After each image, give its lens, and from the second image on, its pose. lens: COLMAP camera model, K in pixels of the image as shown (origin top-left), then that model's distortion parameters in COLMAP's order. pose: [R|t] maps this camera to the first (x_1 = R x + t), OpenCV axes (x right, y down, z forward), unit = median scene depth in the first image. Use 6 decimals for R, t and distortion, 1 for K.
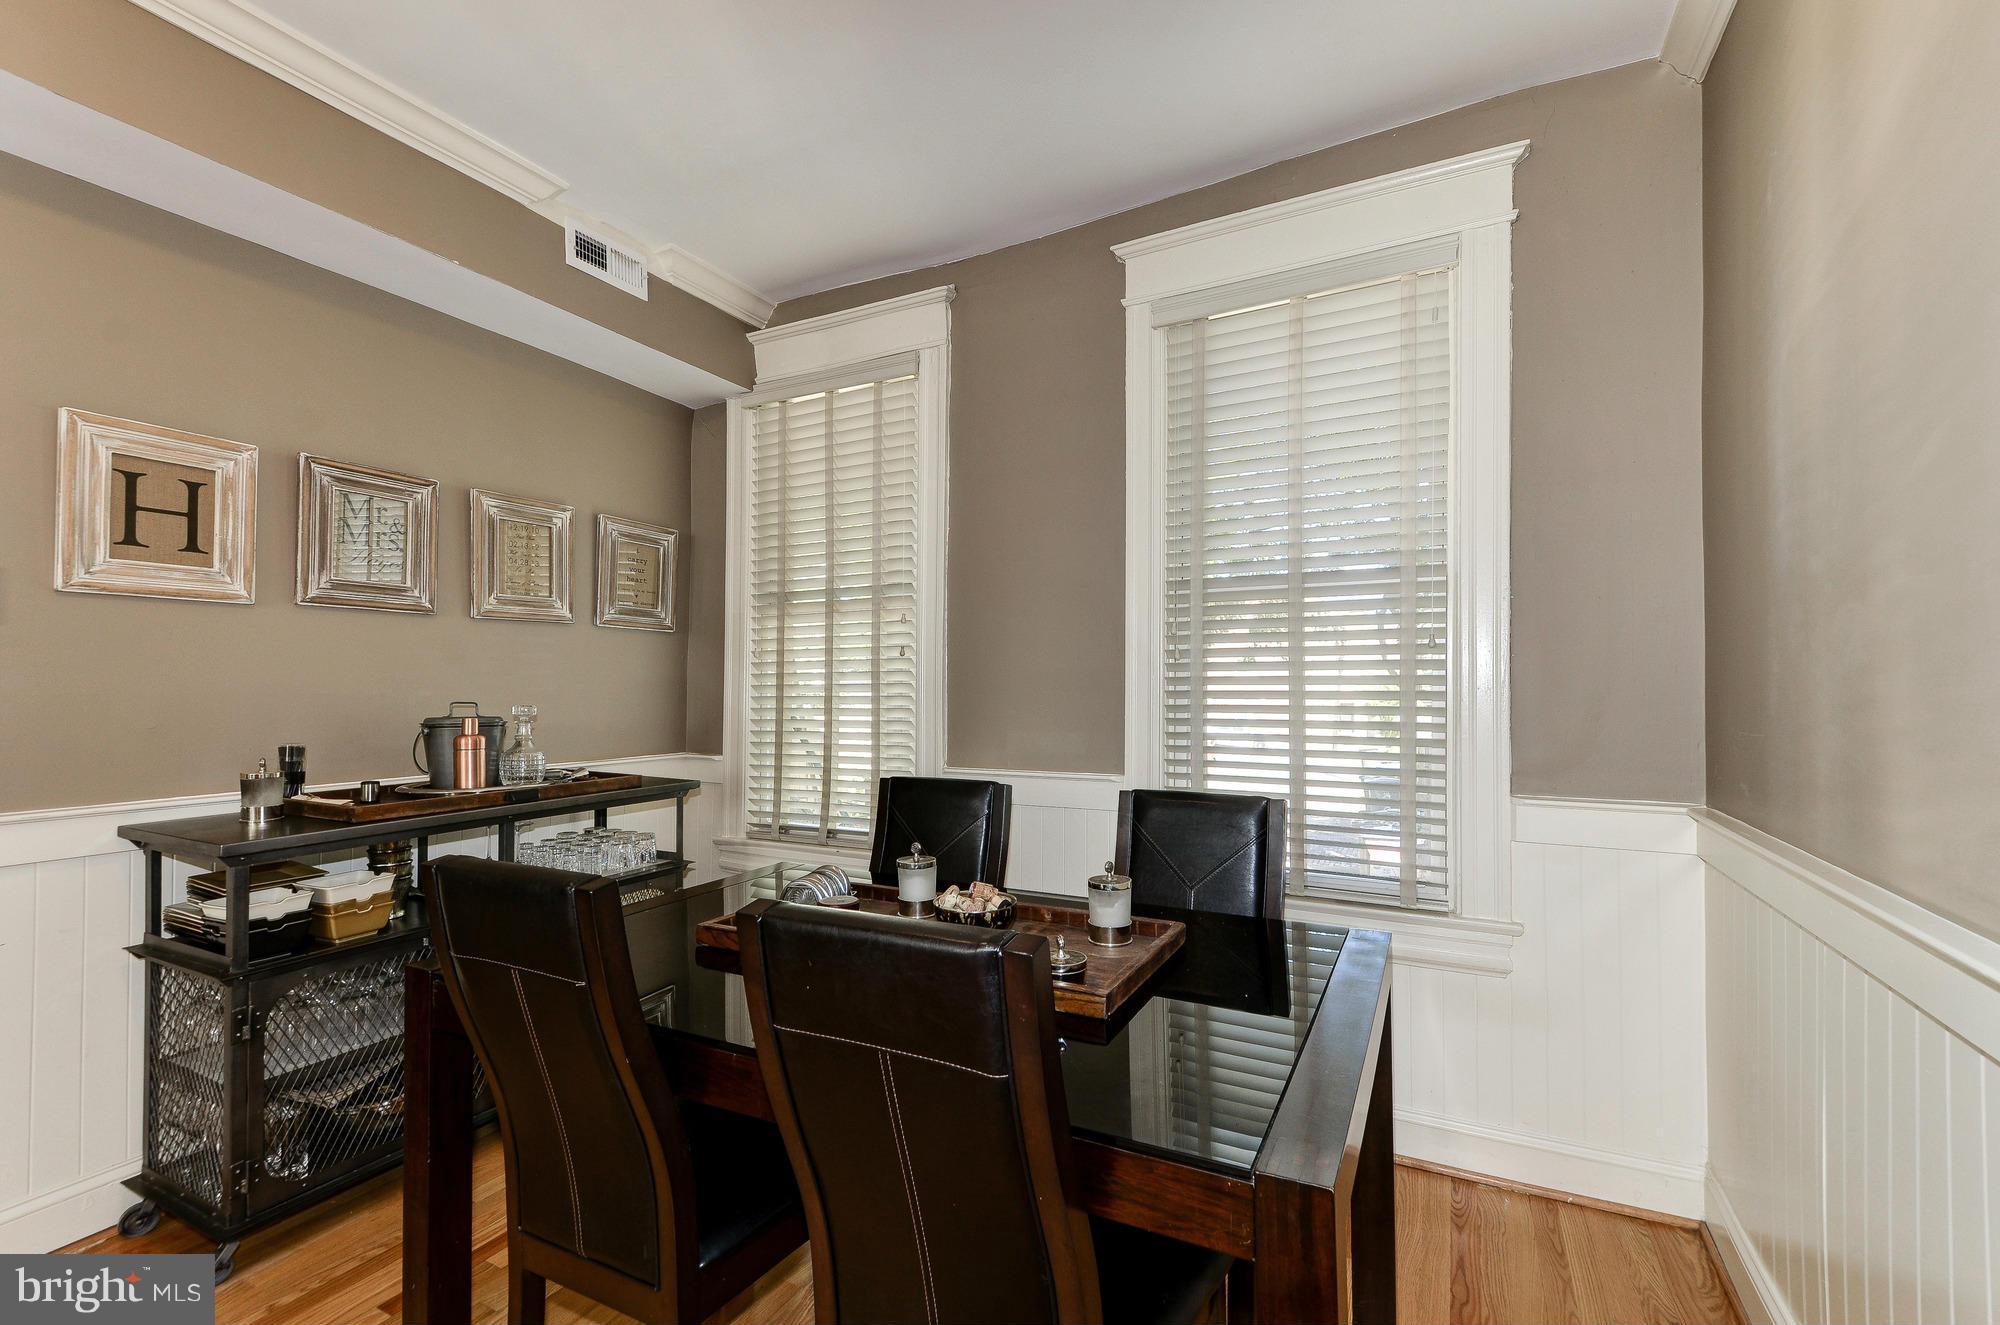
lens RADIAL K [[854.4, 0, 1005.1], [0, 854.4, 677.4], [0, 0, 1]] dist [0.003274, -0.000518]
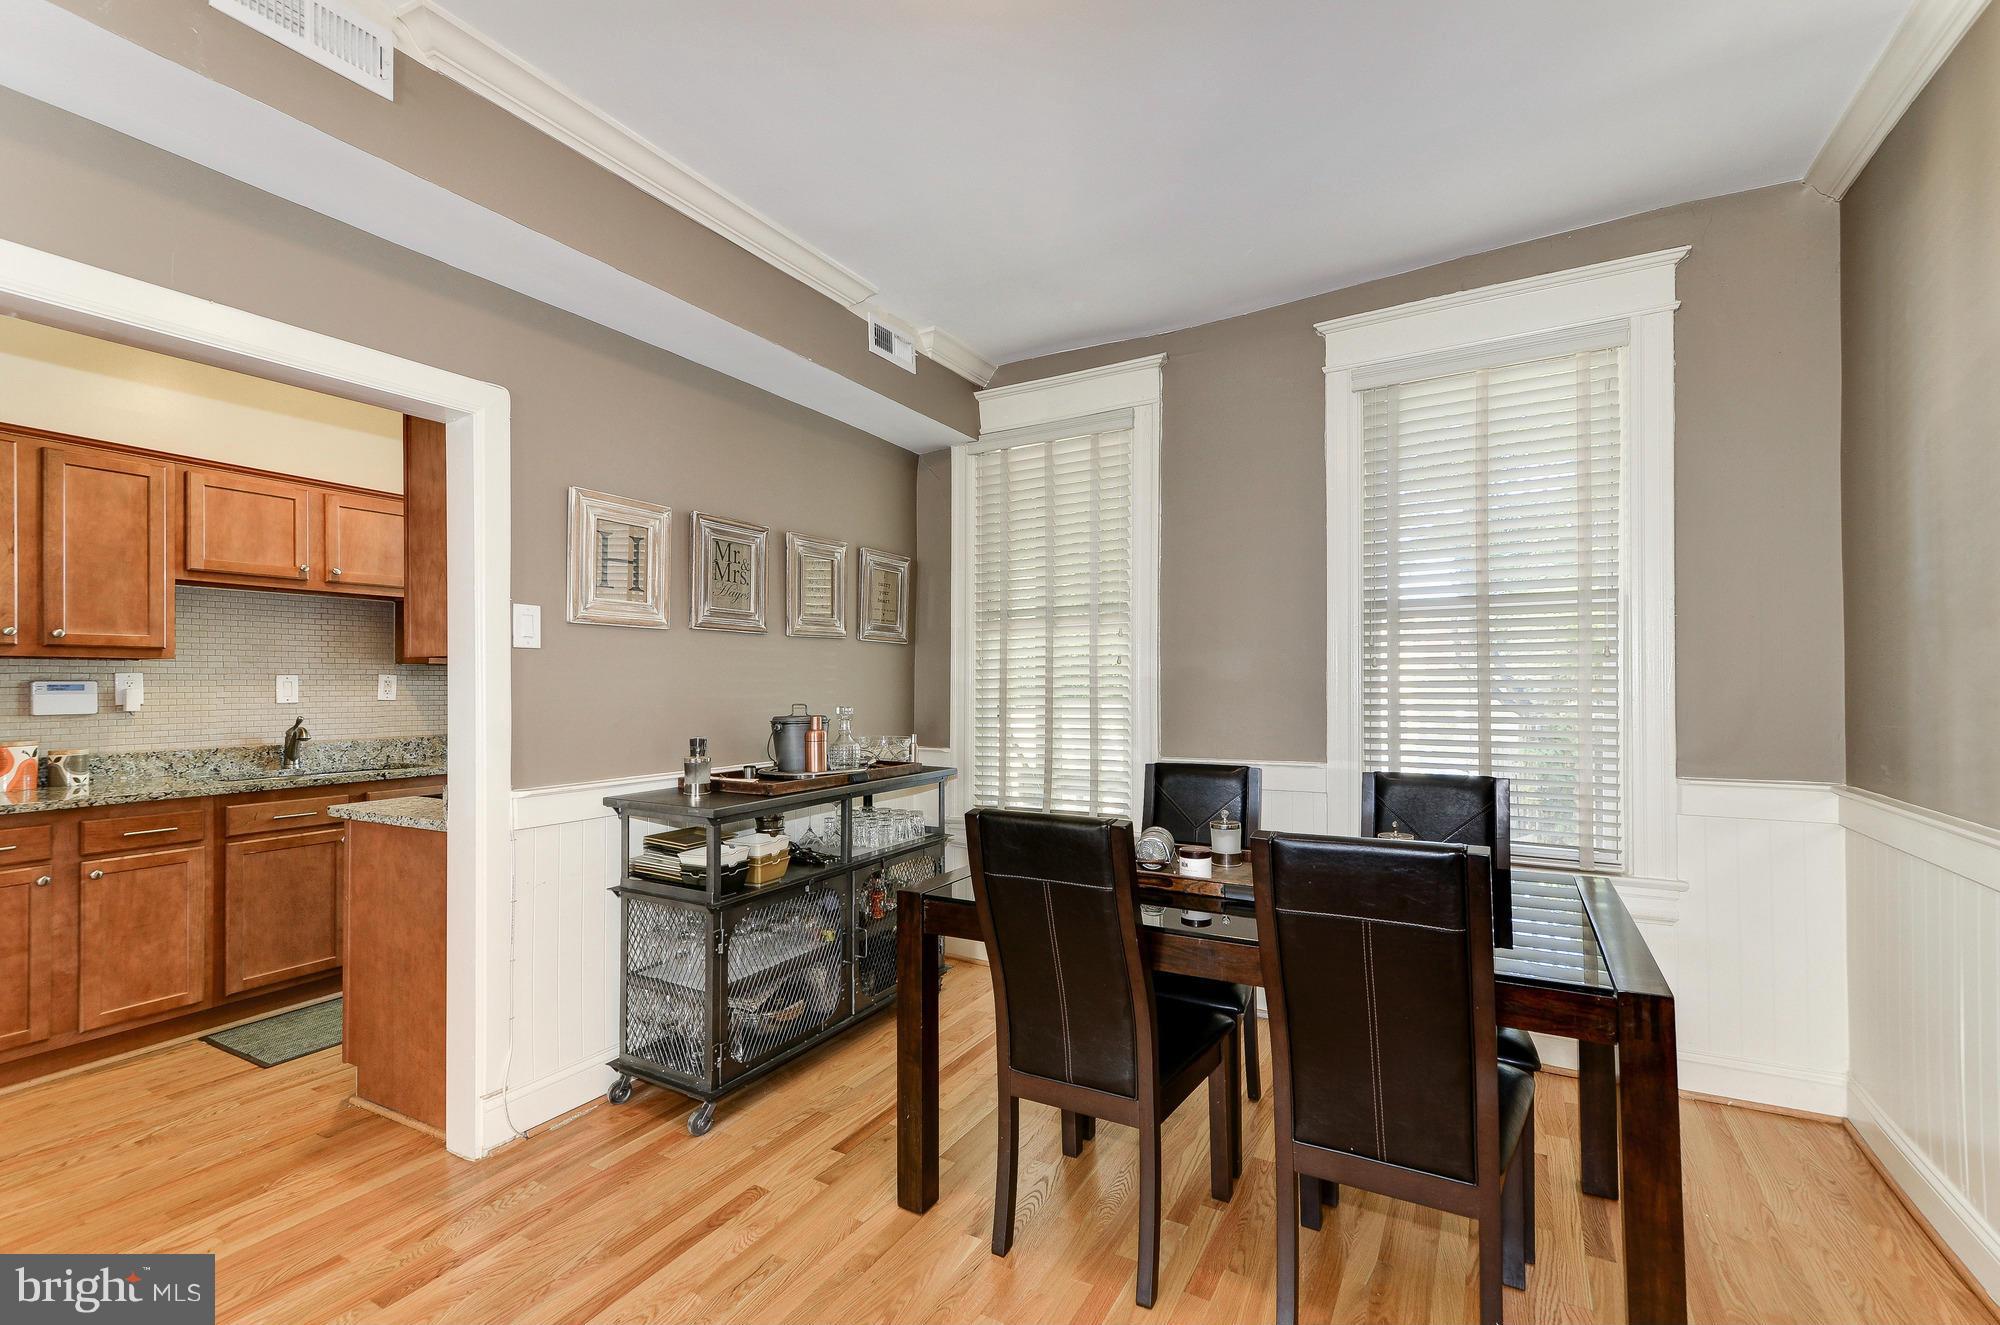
lens RADIAL K [[856.3, 0, 992.8], [0, 856.3, 678.3], [0, 0, 1]] dist [-0.001407, -0.000014]
pose [[0.998669, -0.004581, -0.051380, -0.298877], [0.004655, 0.999988, 0.001307, -0.009712], [0.051374, -0.001545, 0.998678, -0.254632]]
